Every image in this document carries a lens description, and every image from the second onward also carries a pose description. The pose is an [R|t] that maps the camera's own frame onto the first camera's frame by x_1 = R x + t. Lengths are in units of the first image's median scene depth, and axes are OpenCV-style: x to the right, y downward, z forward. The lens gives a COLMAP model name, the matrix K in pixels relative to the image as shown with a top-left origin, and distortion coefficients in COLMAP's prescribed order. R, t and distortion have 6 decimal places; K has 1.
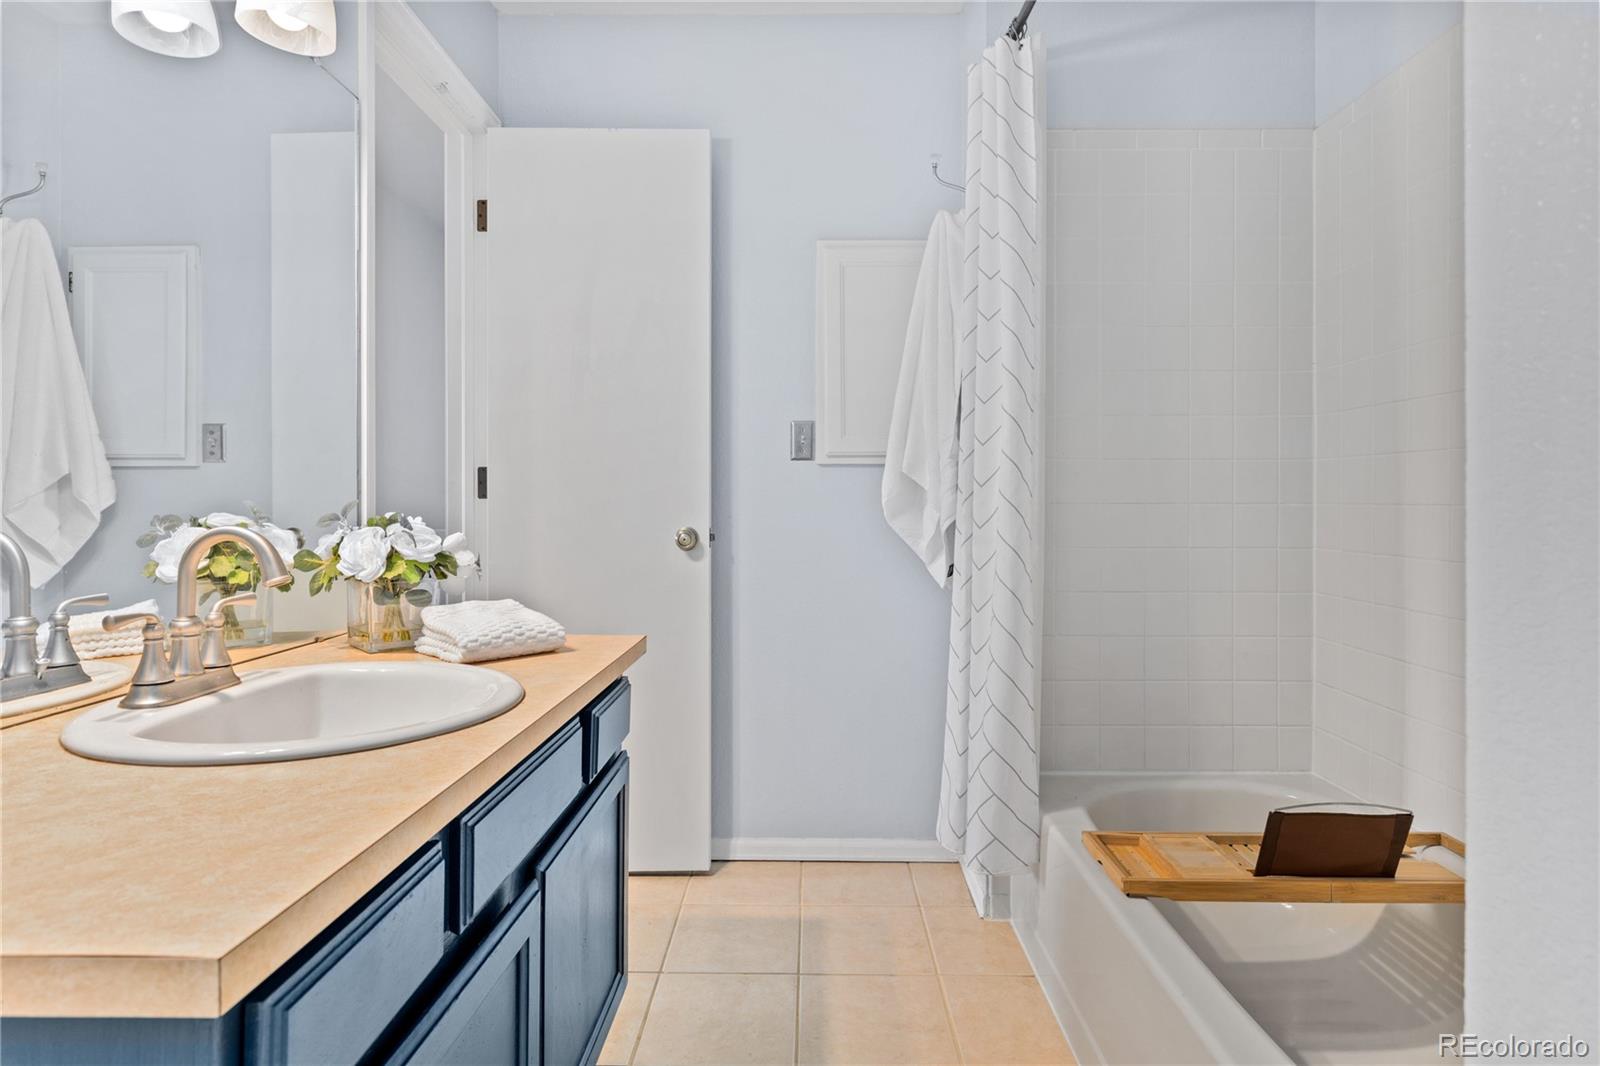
lens RADIAL K [[816.4, 0, 800.8], [0, 816.4, 527.0], [0, 0, 1]] dist [-0.001162, -0.000758]
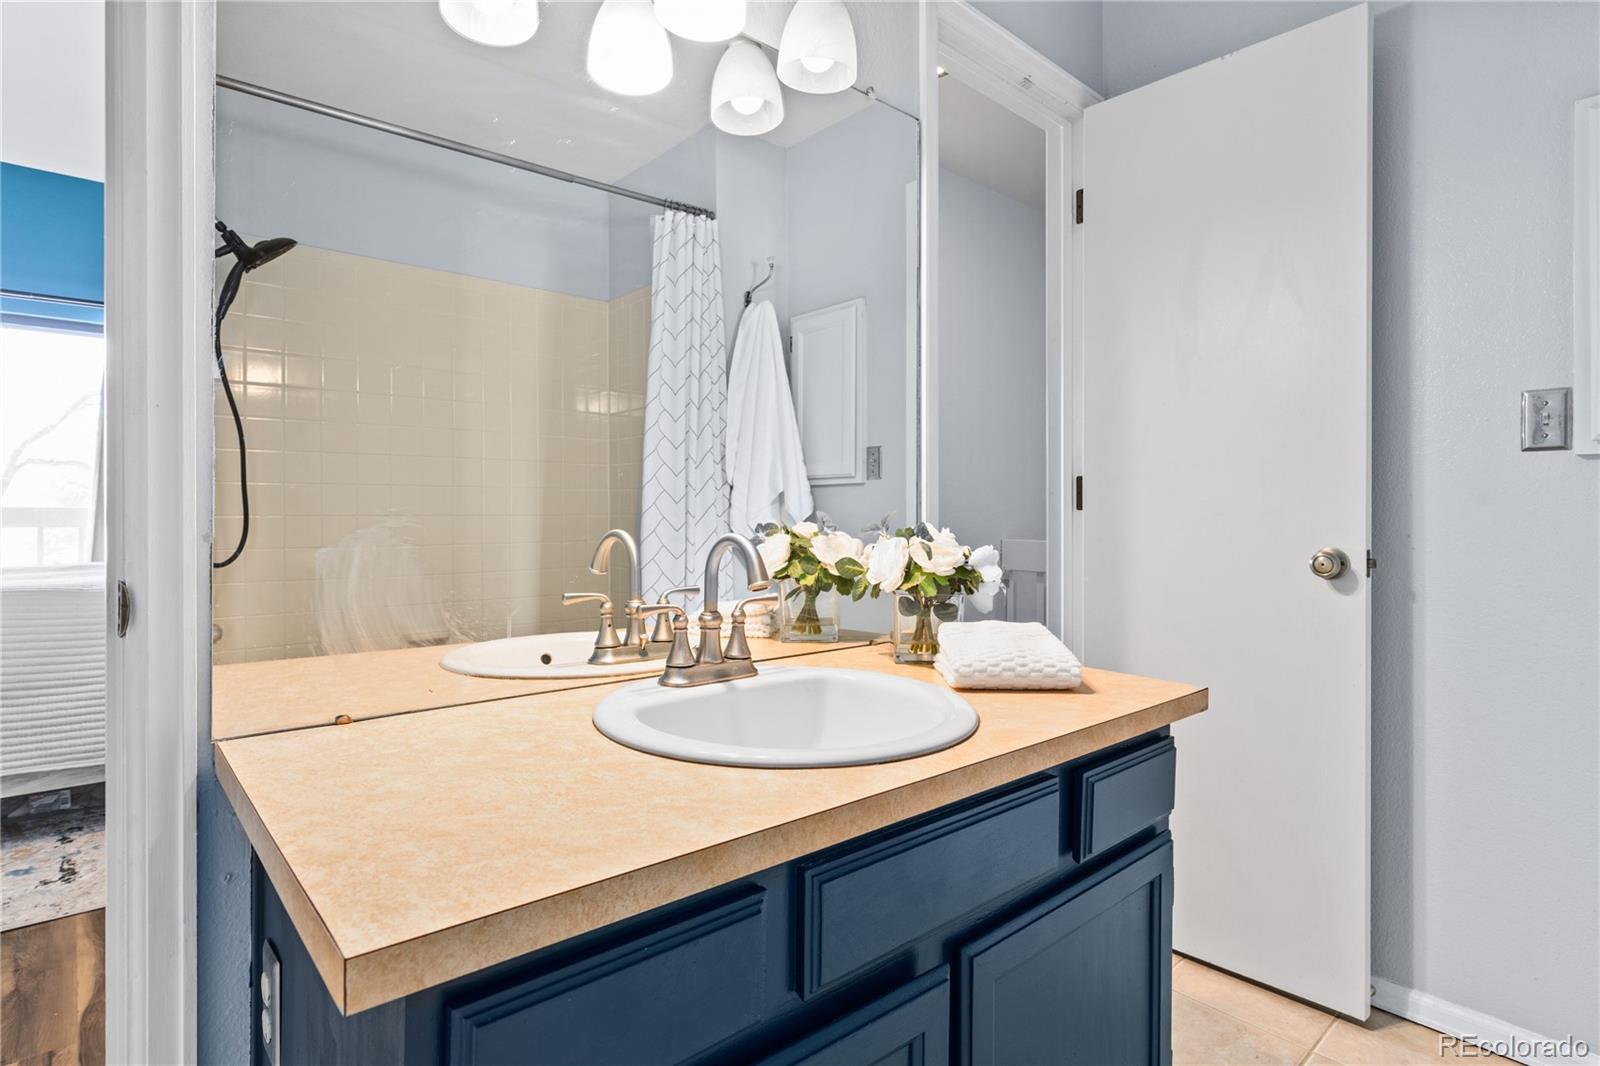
lens RADIAL K [[816.4, 0, 800.8], [0, 816.4, 527.0], [0, 0, 1]] dist [-0.001162, -0.000758]
pose [[0.679496, 0.014083, -0.733544, 0.123684], [-0.025586, 0.999662, -0.004509, -0.005203], [0.733233, 0.021832, 0.679627, 0.217665]]
